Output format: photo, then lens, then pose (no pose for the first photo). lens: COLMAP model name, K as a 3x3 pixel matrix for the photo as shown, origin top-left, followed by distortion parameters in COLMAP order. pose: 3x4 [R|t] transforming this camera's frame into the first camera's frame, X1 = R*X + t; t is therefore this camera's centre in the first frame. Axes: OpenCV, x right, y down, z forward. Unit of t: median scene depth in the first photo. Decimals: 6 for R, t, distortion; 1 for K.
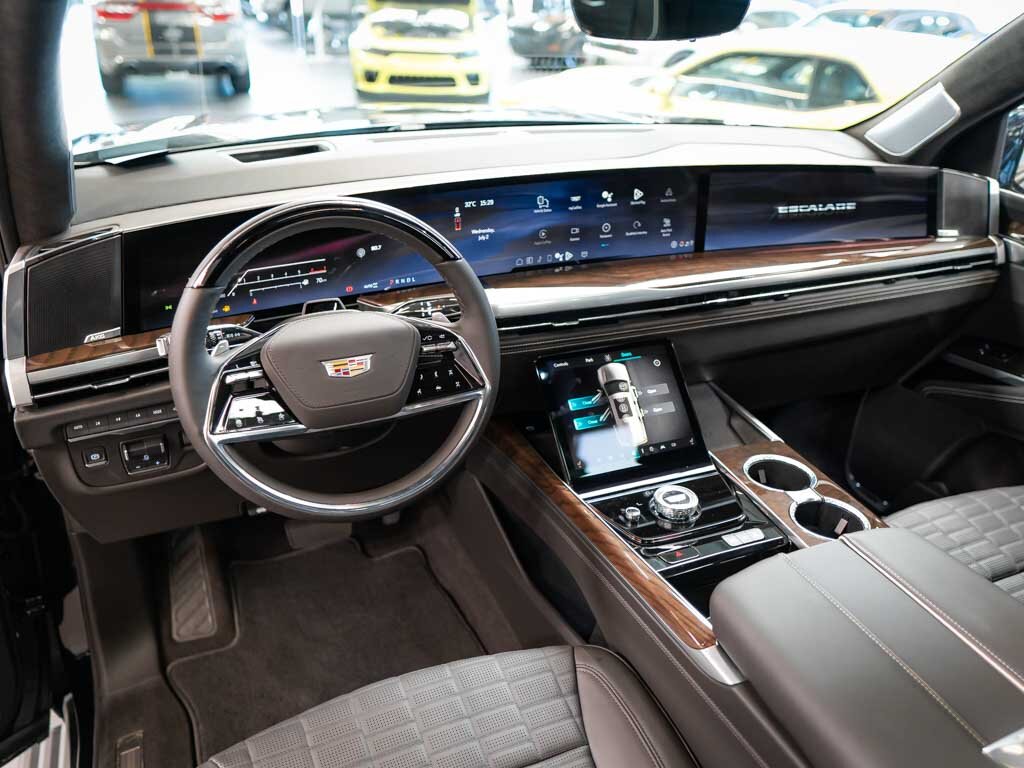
lens RADIAL K [[887.3, 0, 512.0], [0, 887.3, 384.0], [0, 0, 1]] dist [-0.008474, -0.000036]
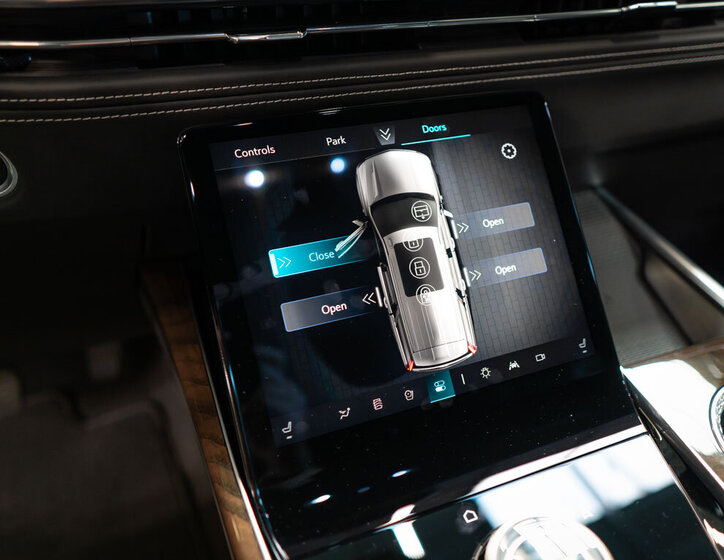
lens RADIAL K [[657.9, 0, 362.0], [0, 657.9, 280.0], [0, 0, 1]] dist [-0.003903, 0.005984]
pose [[0.999592, 0.020661, -0.019707, 0.105572], [-0.016799, 0.983668, 0.179209, -0.019168], [0.023088, -0.178805, 0.983614, 0.707383]]
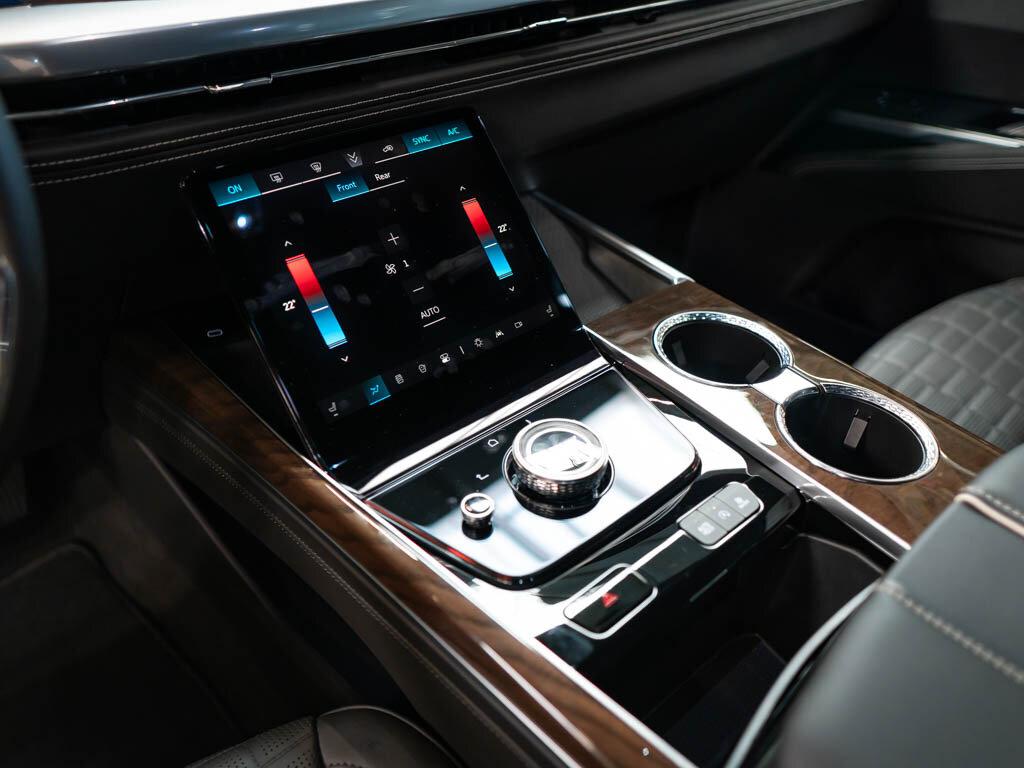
lens RADIAL K [[887.3, 0, 512.0], [0, 887.3, 384.0], [0, 0, 1]] dist [-0.008474, -0.000036]
pose [[0.947629, -0.181740, 0.262623, 0.044452], [0.130771, 0.971010, 0.200095, 0.002043], [-0.291375, -0.155273, 0.943923, 0.534334]]
